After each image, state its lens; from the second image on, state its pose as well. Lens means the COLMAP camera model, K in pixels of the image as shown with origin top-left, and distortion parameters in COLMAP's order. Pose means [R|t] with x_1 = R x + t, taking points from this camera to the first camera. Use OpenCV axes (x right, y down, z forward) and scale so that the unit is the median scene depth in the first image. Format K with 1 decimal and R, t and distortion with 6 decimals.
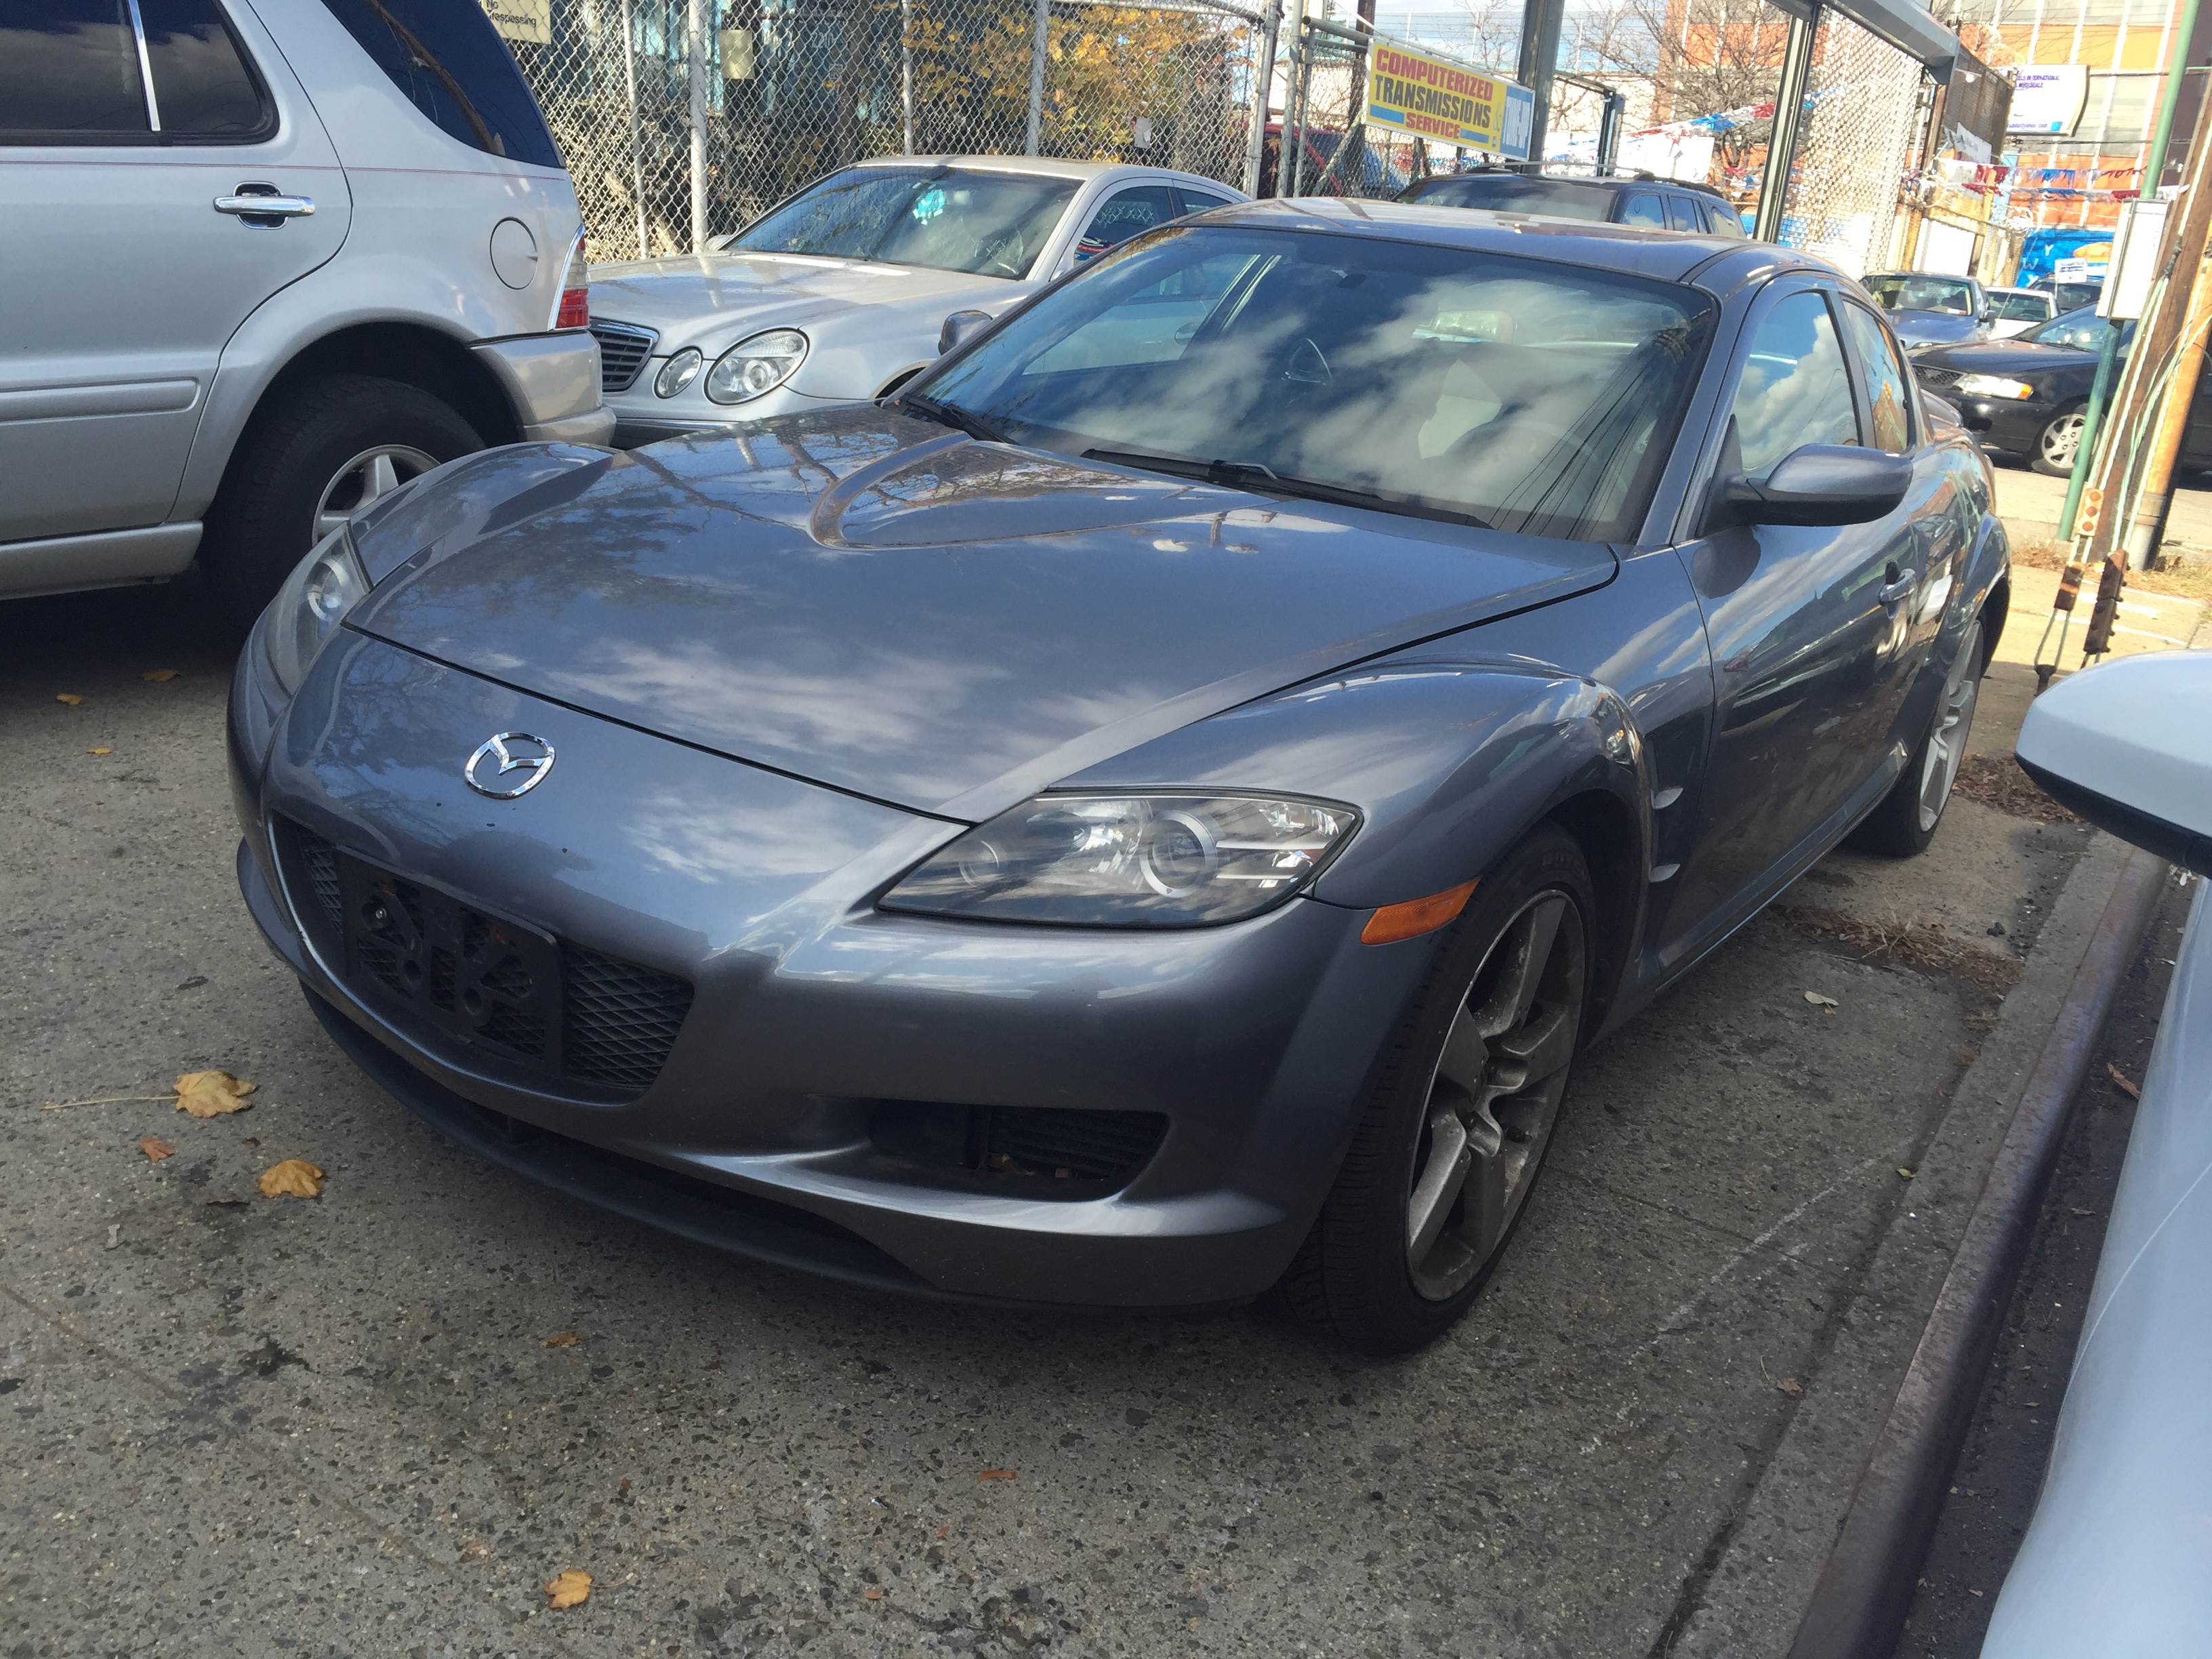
lens RADIAL K [[1982.3, 0, 1105.7], [0, 1982.3, 830.4], [0, 0, 1]] dist [0.091999, -0.126553]
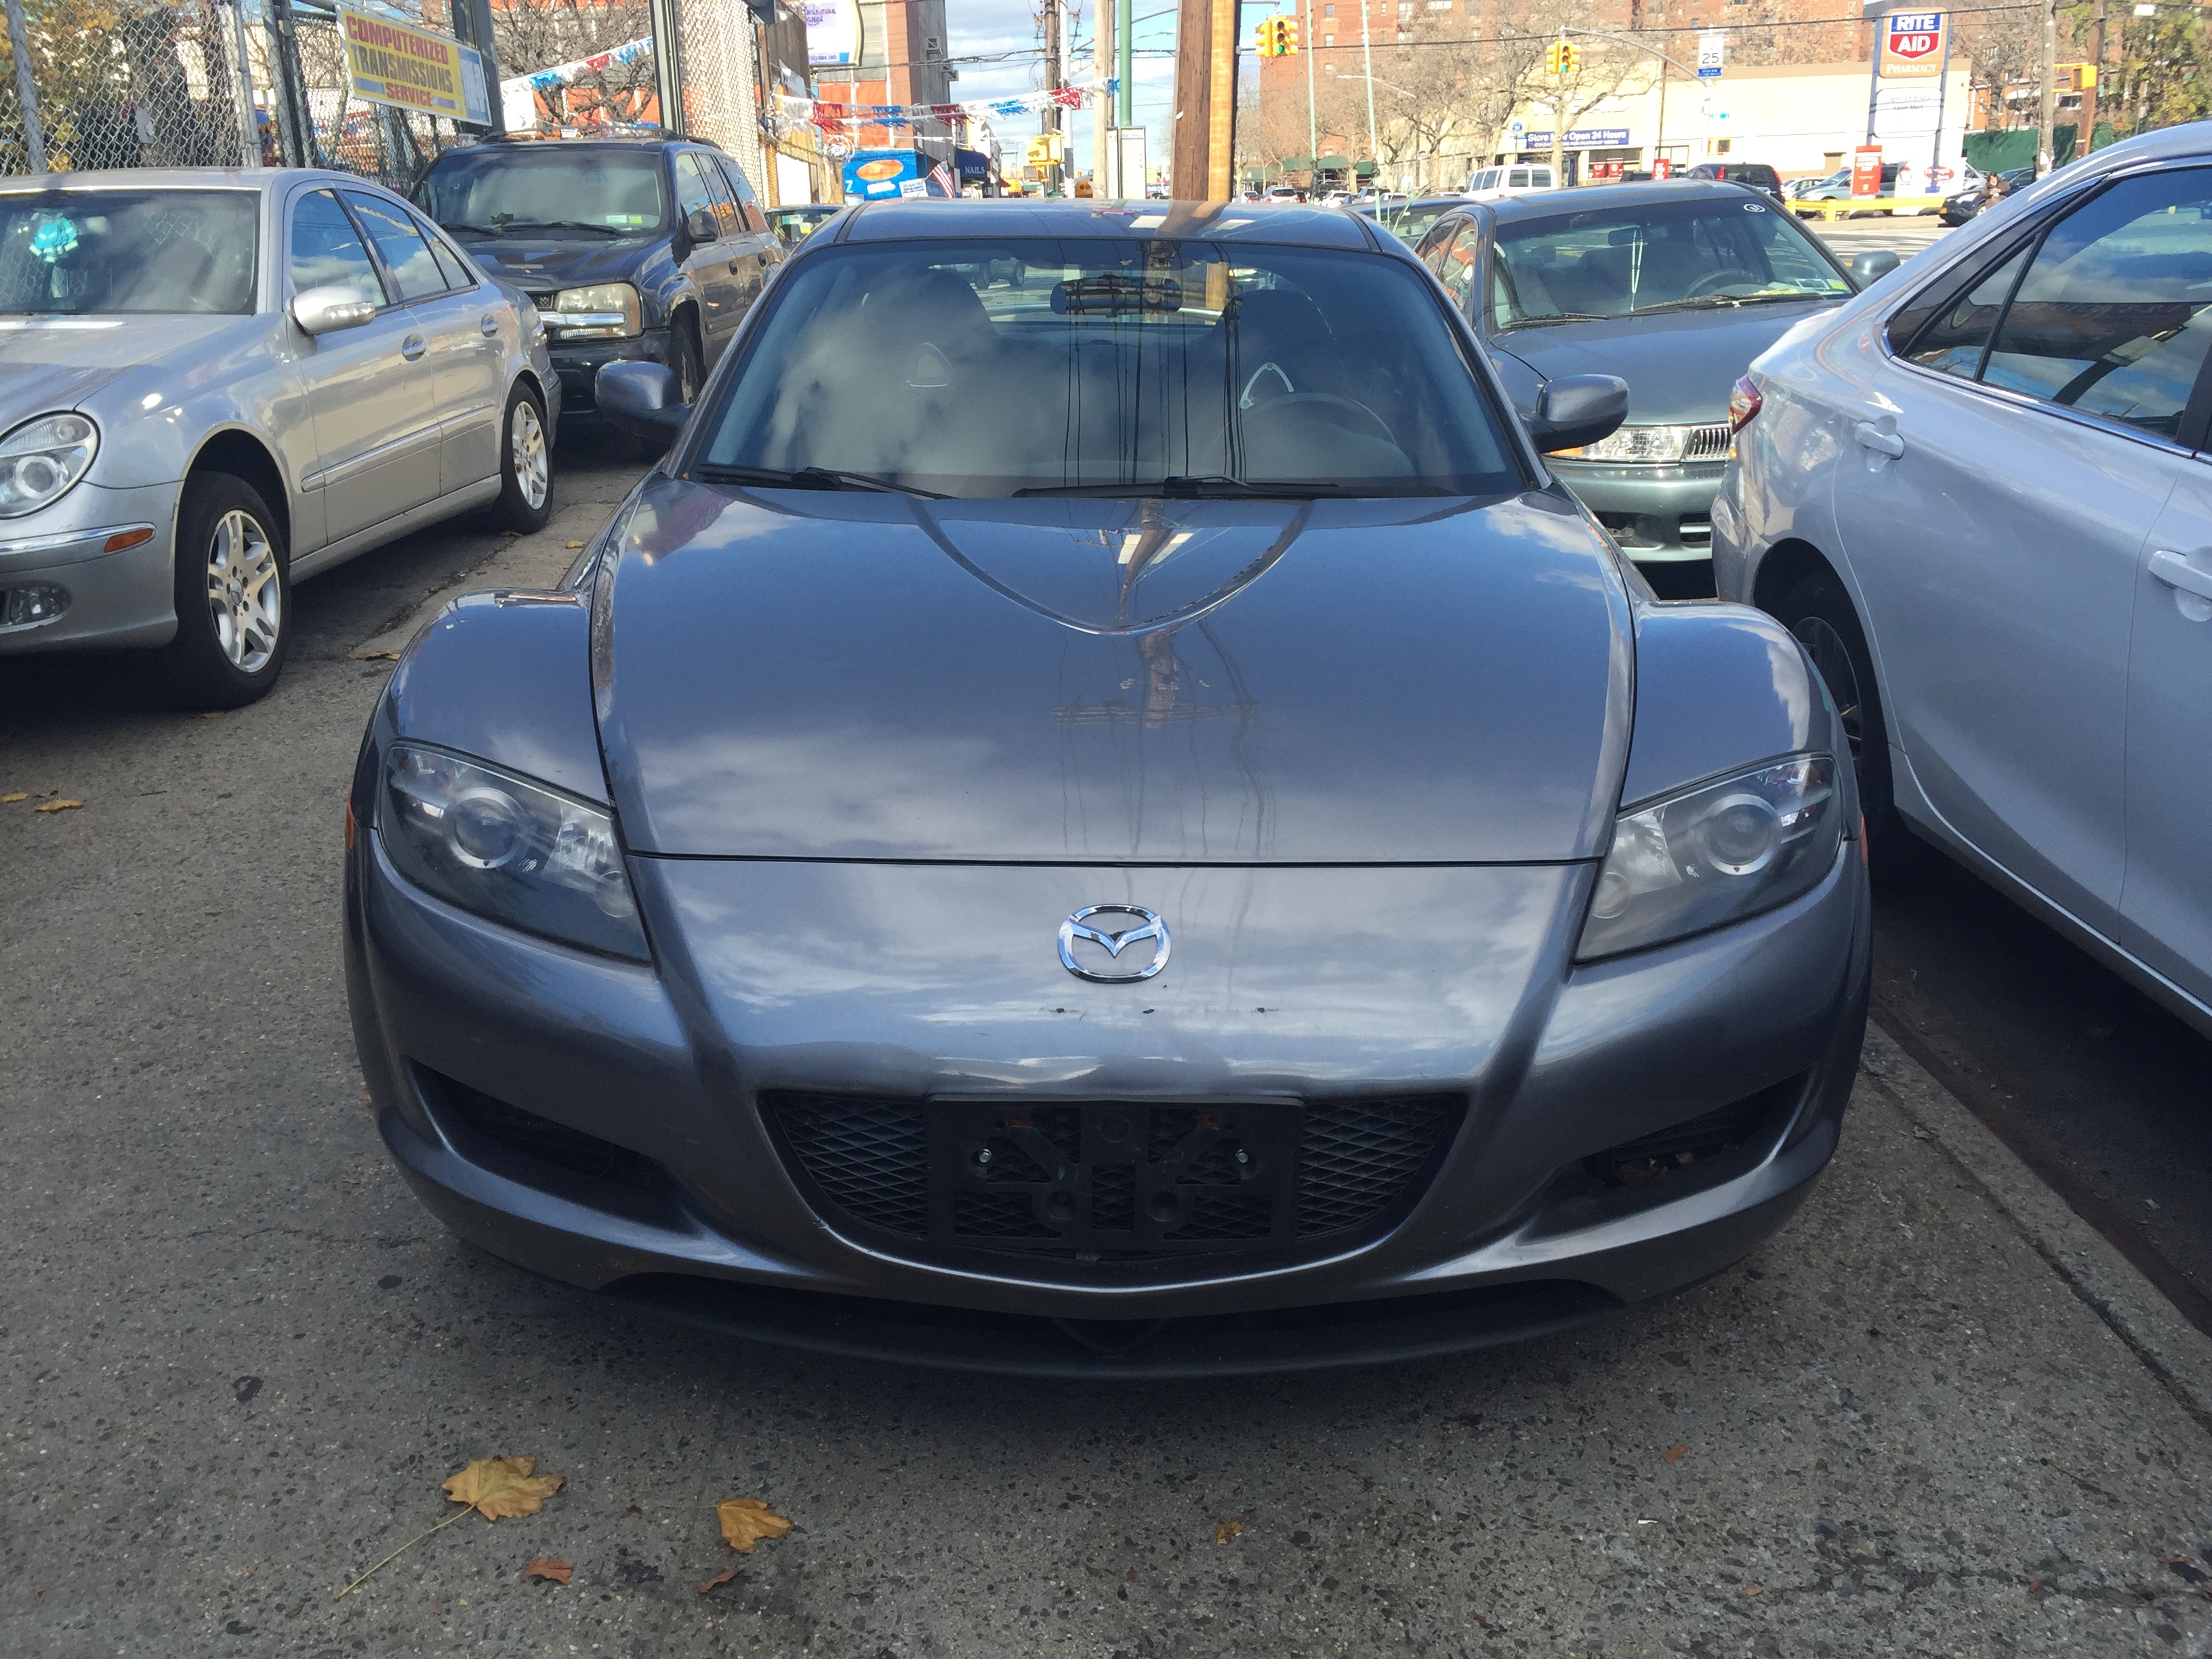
lens RADIAL K [[1982.3, 0, 1105.7], [0, 1982.3, 830.4], [0, 0, 1]] dist [0.091999, -0.126553]
pose [[0.805474, -0.262647, 0.531252, -0.166664], [0.246698, 0.963668, 0.102392, -0.038189], [-0.538844, 0.048585, 0.841003, 0.054834]]
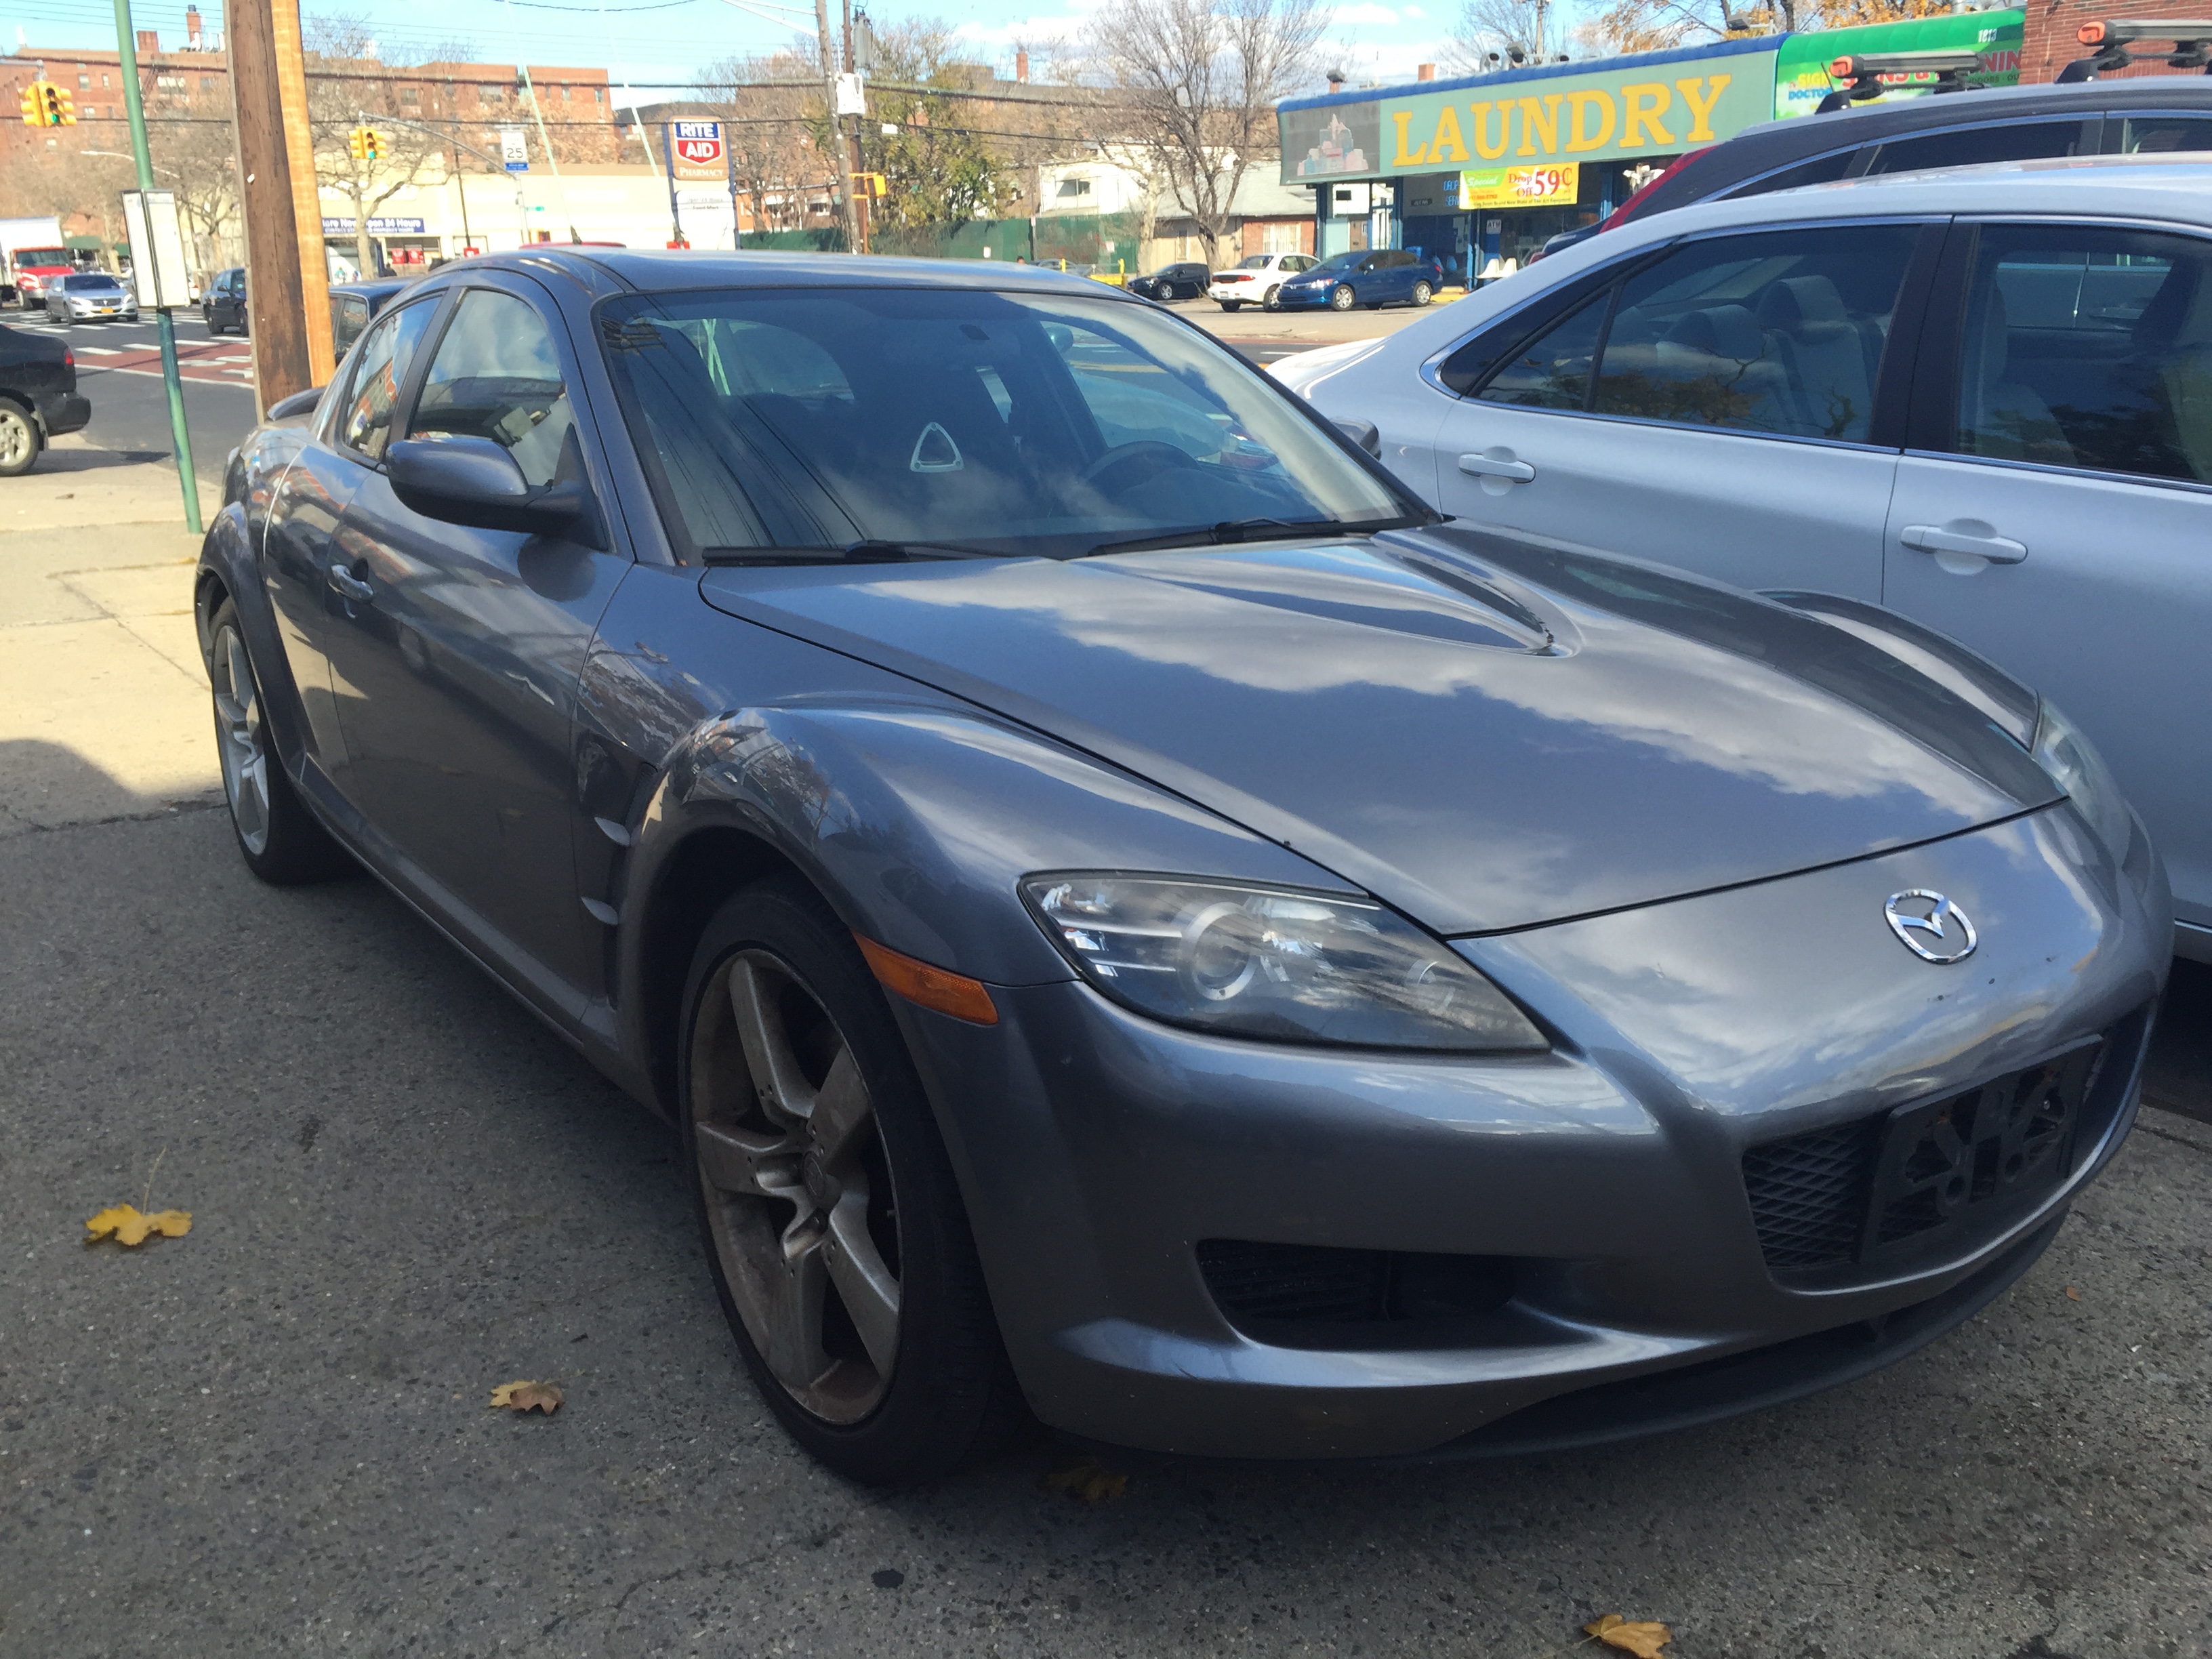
lens RADIAL K [[1982.3, 0, 1105.7], [0, 1982.3, 830.4], [0, 0, 1]] dist [0.091999, -0.126553]
pose [[0.315350, -0.331870, 0.889054, -0.274051], [0.313412, 0.920710, 0.232519, -0.091837], [-0.895727, 0.205315, 0.394359, 0.220897]]
